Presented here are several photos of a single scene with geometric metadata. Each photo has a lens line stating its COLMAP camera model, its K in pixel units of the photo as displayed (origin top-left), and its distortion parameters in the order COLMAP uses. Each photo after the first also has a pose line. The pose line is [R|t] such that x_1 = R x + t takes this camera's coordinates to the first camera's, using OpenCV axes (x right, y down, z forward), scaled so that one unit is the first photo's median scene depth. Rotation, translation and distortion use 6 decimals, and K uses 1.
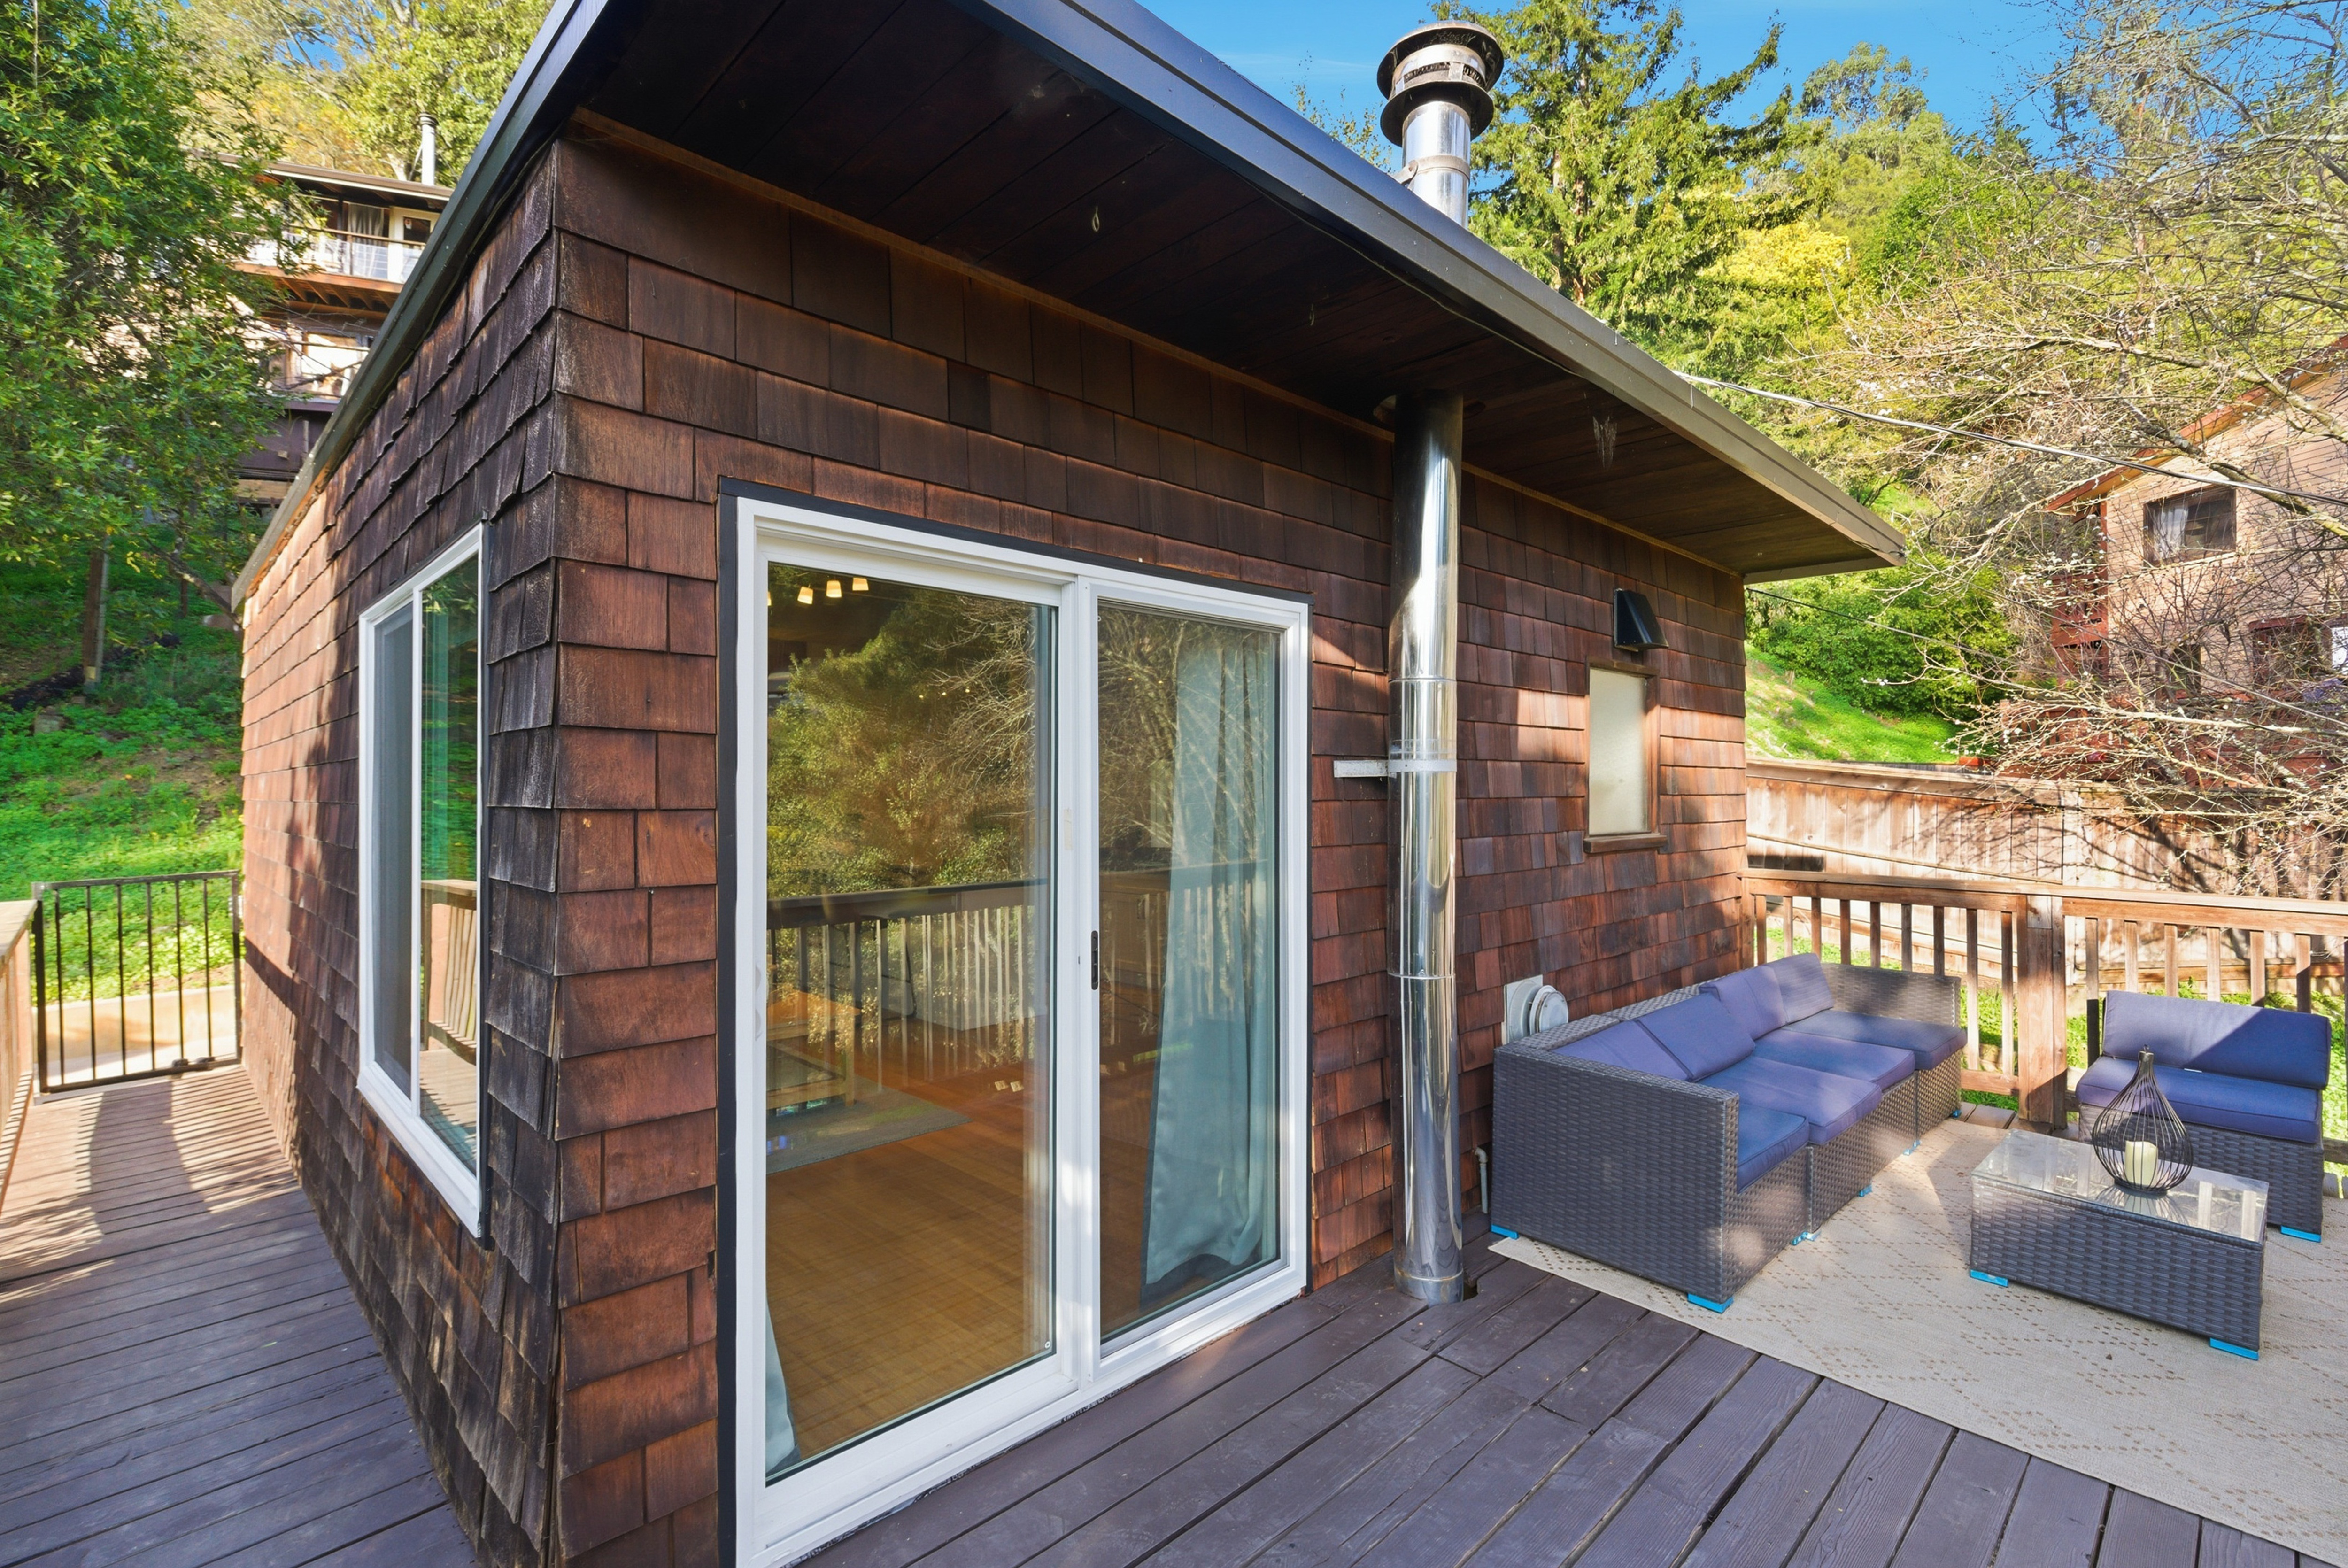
lens RADIAL K [[1072.0, 0, 1169.5], [0, 1072.0, 789.5], [0, 0, 1]] dist [0.001650, -0.001144]
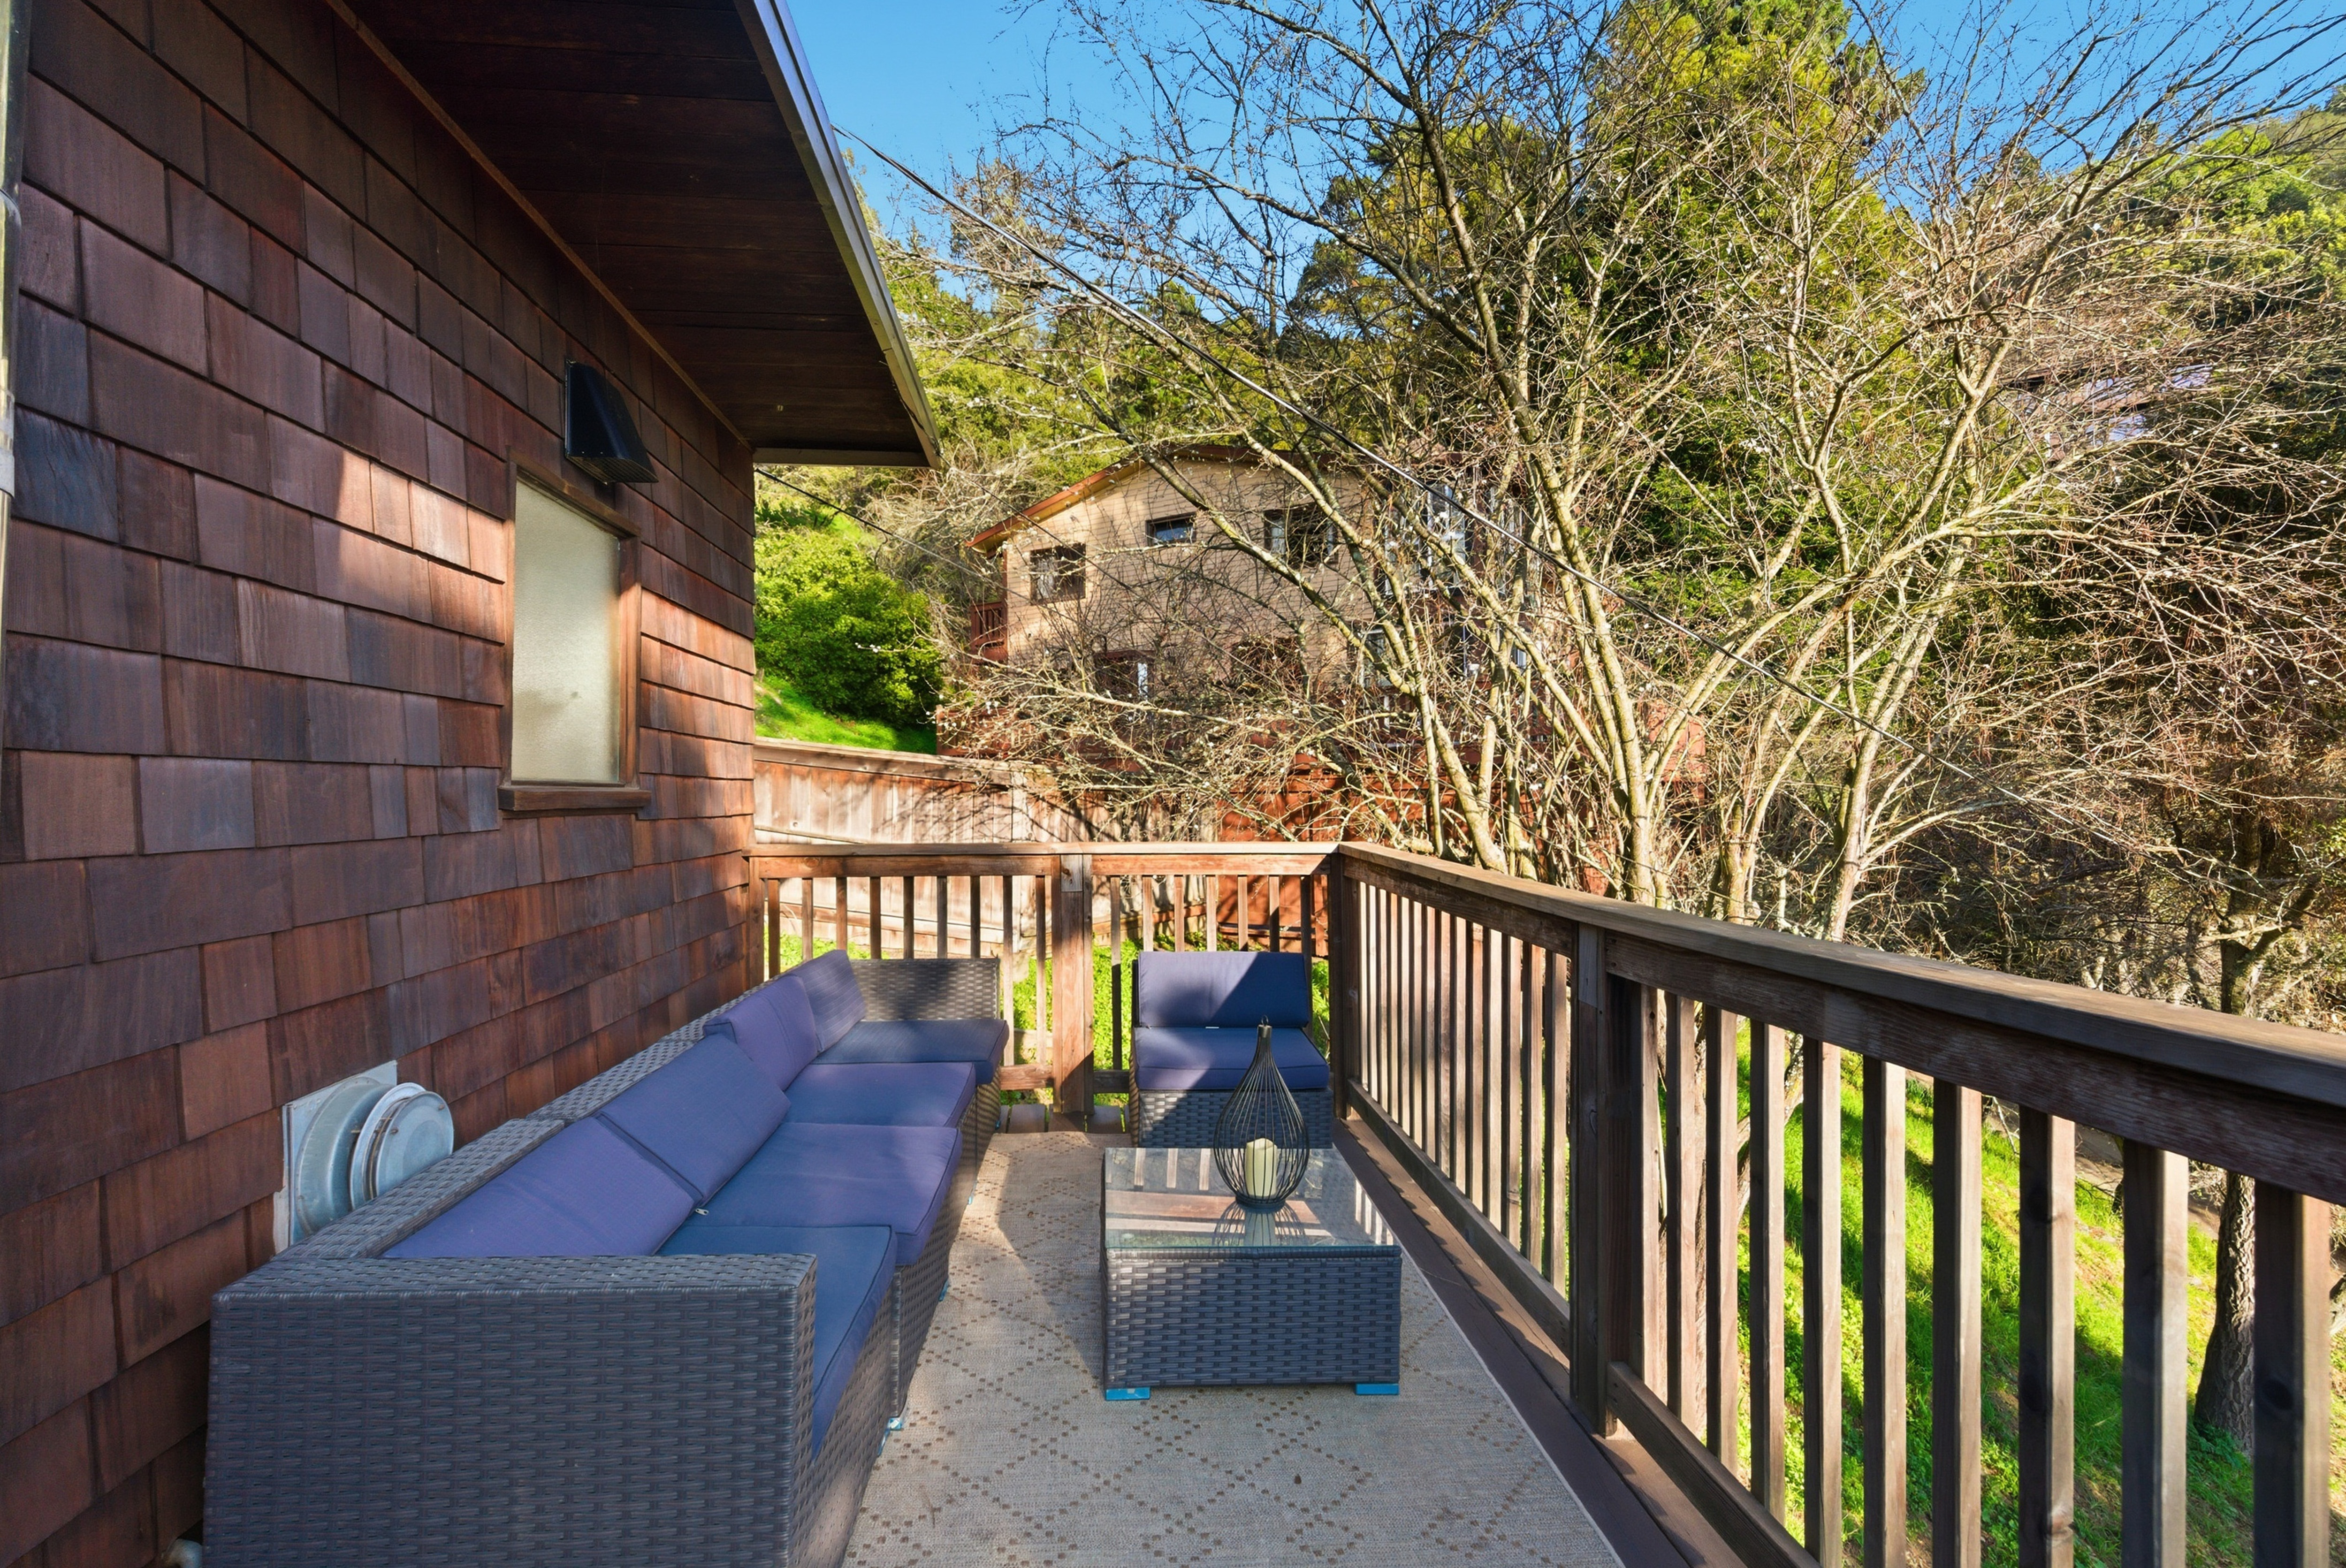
lens RADIAL K [[1102.3, 0, 1183.1], [0, 1102.3, 760.6], [0, 0, 1]] dist [0.001393, -0.000172]
pose [[0.623565, 0.018420, 0.781554, 0.155287], [0.007288, 0.999542, -0.029372, 0.048467], [-0.781737, 0.024011, 0.623146, 0.358708]]
